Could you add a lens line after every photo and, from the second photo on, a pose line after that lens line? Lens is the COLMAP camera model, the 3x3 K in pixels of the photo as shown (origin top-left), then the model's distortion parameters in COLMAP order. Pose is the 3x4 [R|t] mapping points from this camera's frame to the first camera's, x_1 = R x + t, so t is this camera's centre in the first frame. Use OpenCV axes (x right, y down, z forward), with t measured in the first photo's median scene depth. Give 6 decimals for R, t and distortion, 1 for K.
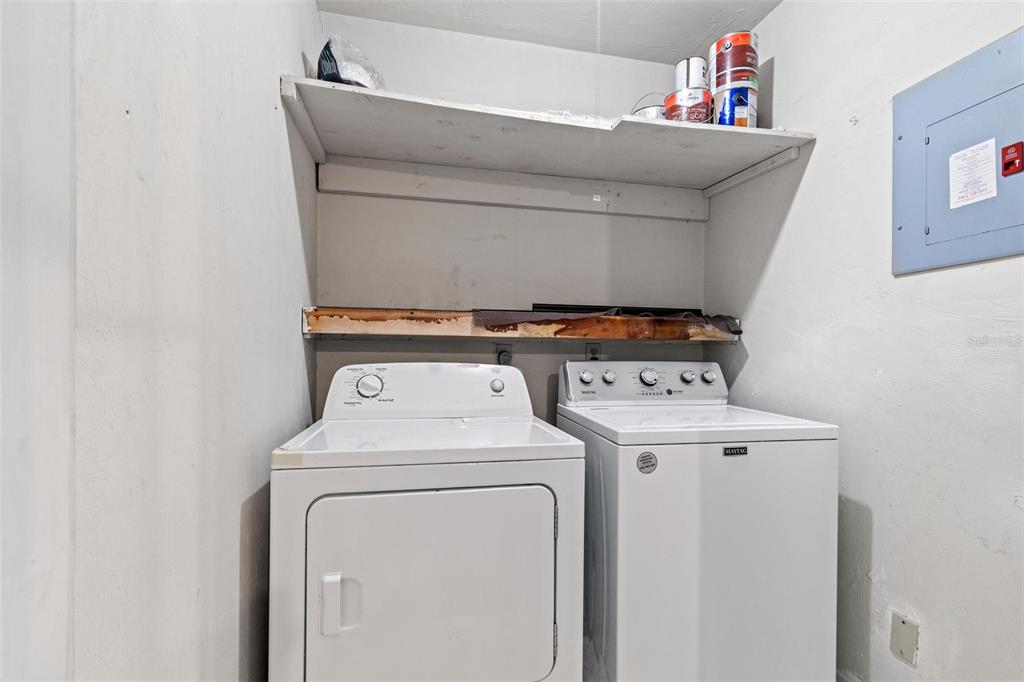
lens RADIAL K [[456.3, 0, 510.3], [0, 456.3, 351.5], [0, 0, 1]] dist [0.002038, -0.000763]
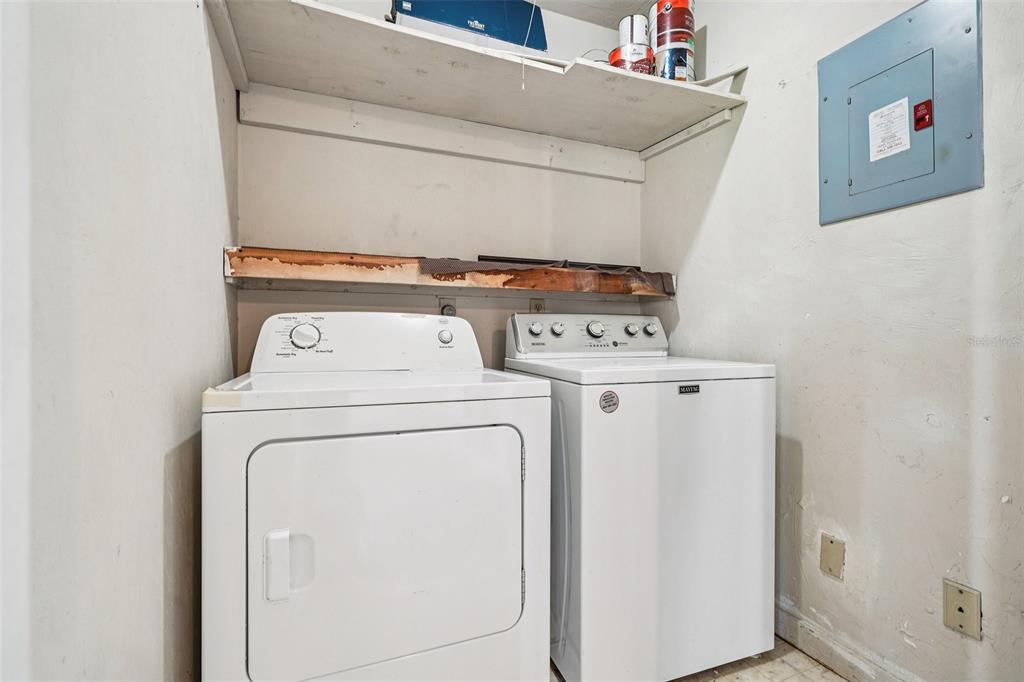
lens RADIAL K [[461.0, 0, 506.4], [0, 461.0, 331.8], [0, 0, 1]] dist [-0.008481, 0.002998]
pose [[0.986429, -0.005776, 0.164086, -0.065000], [0.005659, 0.999983, 0.001177, 0.068733], [-0.164090, -0.000232, 0.986445, 0.037987]]
